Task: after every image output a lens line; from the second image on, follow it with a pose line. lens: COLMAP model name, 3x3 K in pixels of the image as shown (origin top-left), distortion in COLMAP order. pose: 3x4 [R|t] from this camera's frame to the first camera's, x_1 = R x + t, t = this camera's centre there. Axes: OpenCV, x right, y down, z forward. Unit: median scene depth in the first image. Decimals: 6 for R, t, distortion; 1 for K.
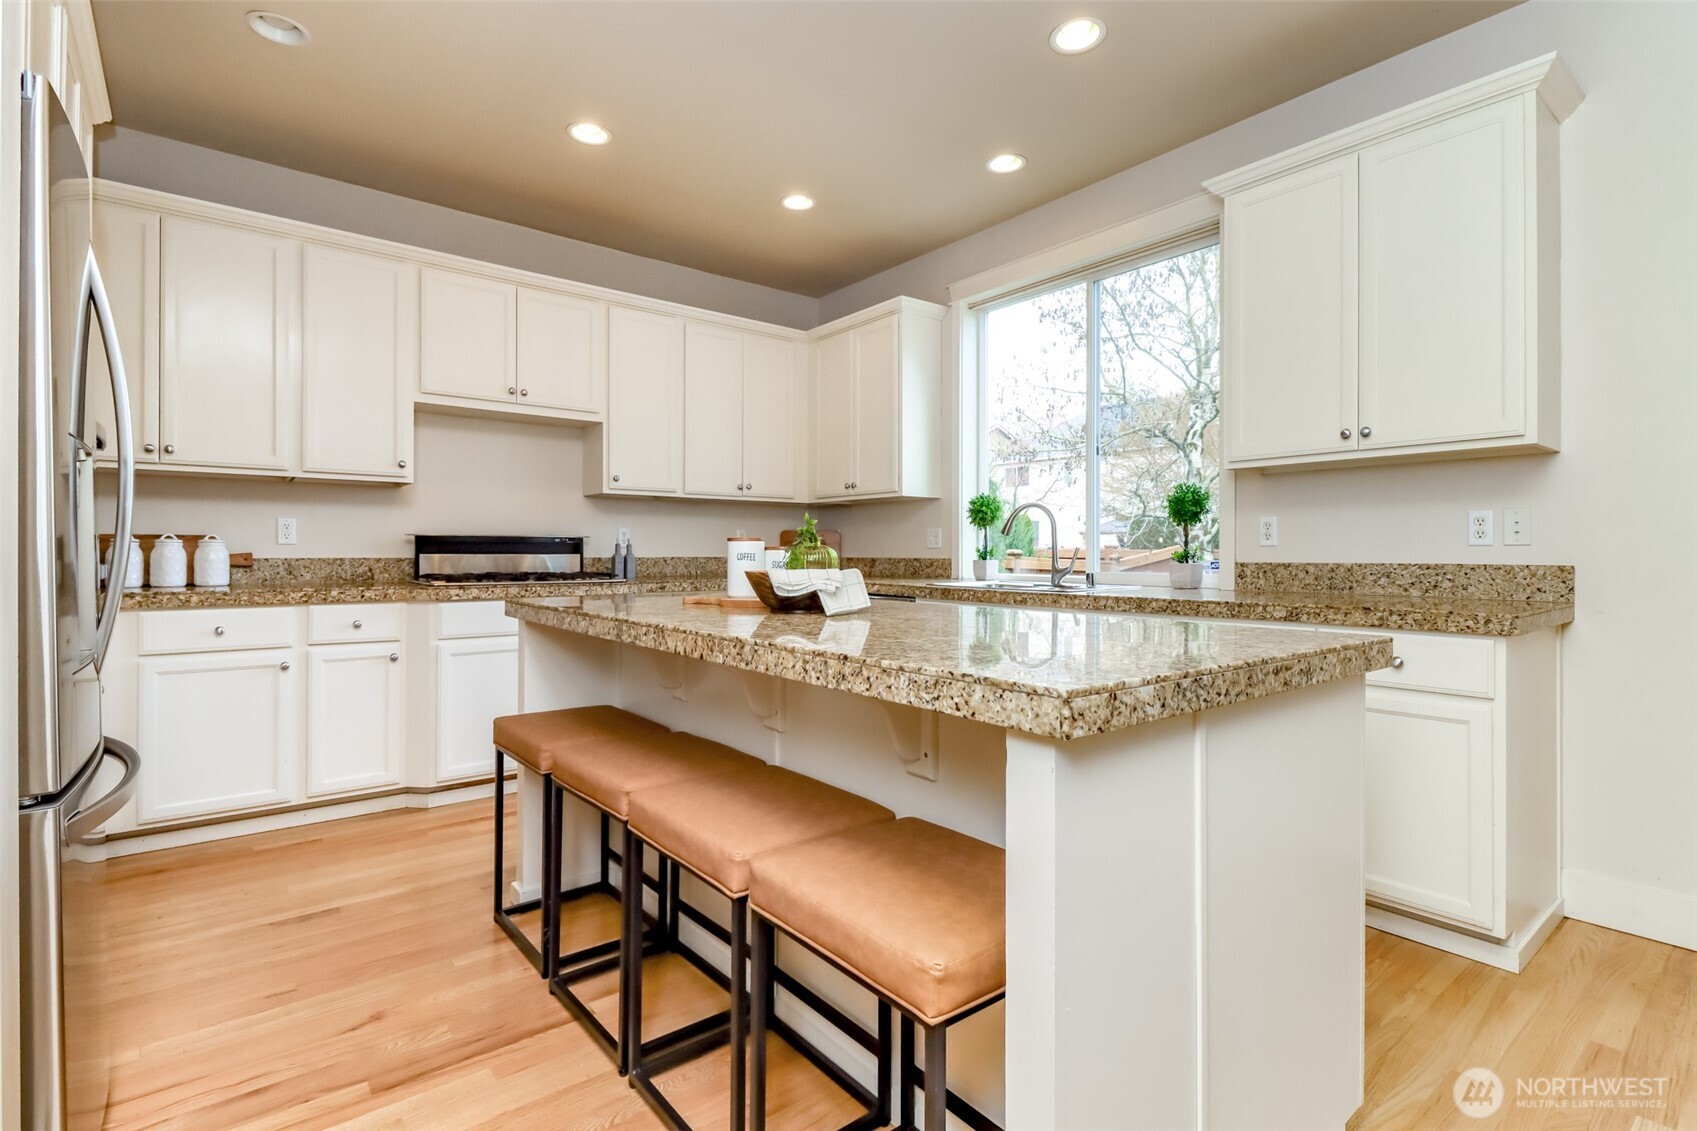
lens RADIAL K [[777.2, 0, 825.5], [0, 777.2, 561.1], [0, 0, 1]] dist [0.018713, -0.010627]
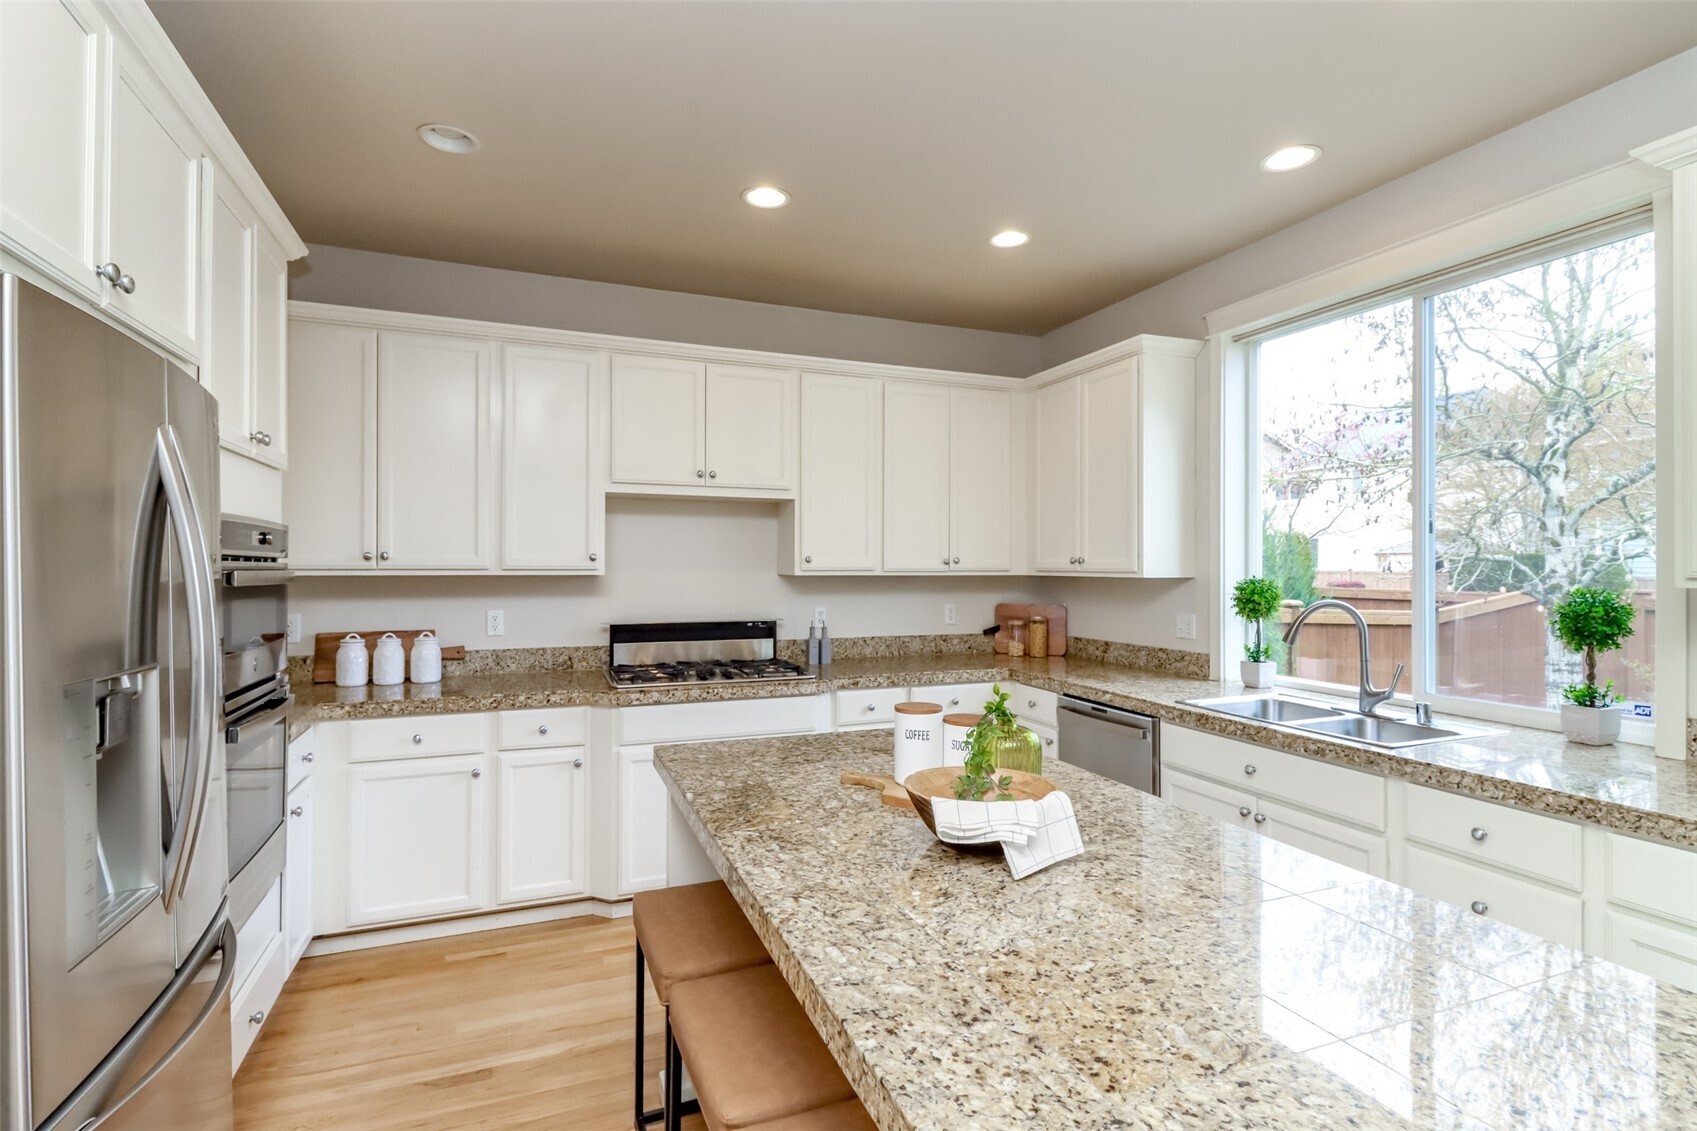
lens RADIAL K [[777.2, 0, 835.8], [0, 777.2, 572.0], [0, 0, 1]] dist [0.018713, -0.010627]
pose [[0.959831, -0.000195, -0.280578, 0.021227], [-0.001926, 0.999972, -0.007284, -0.093338], [0.280571, 0.007532, 0.959804, 0.141781]]
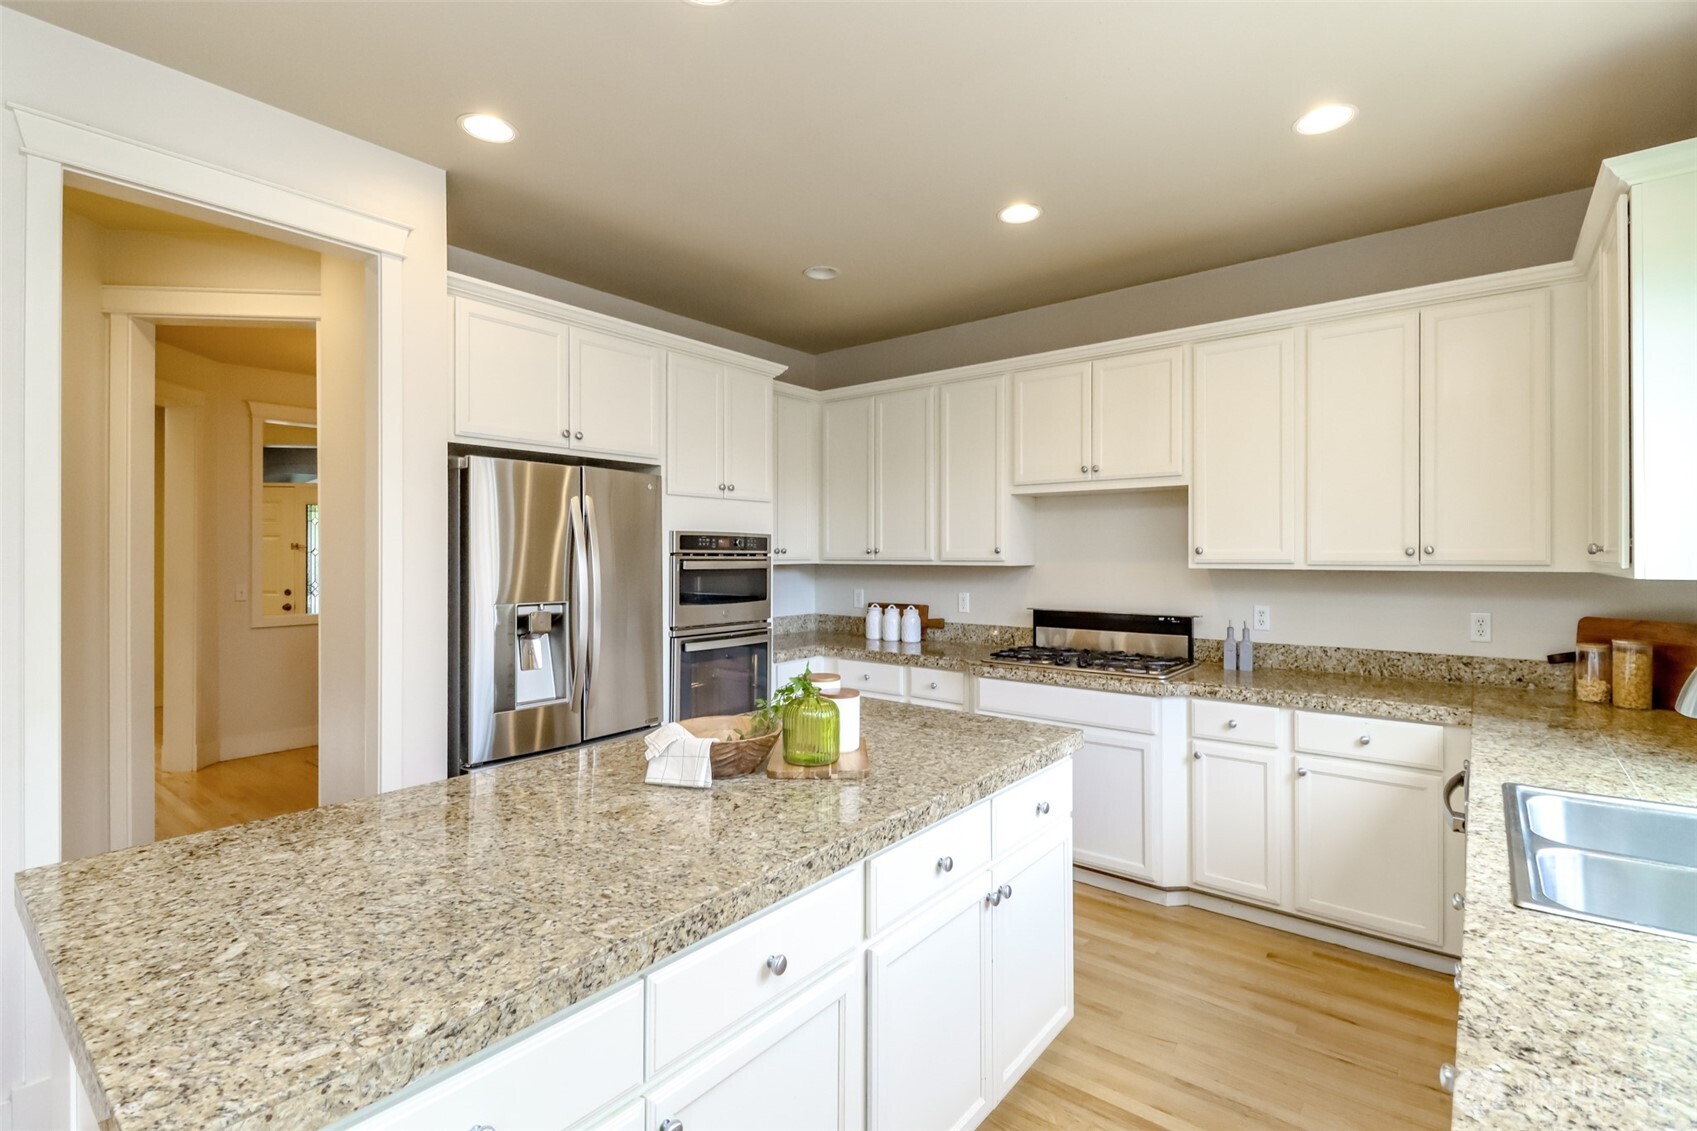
lens RADIAL K [[777.2, 0, 869.8], [0, 777.2, 558.5], [0, 0, 1]] dist [0.018713, -0.010627]
pose [[0.242362, -0.003171, -0.970181, 0.496766], [-0.012341, 0.999904, -0.006351, -0.096721], [0.970107, 0.013512, 0.242300, 0.507279]]
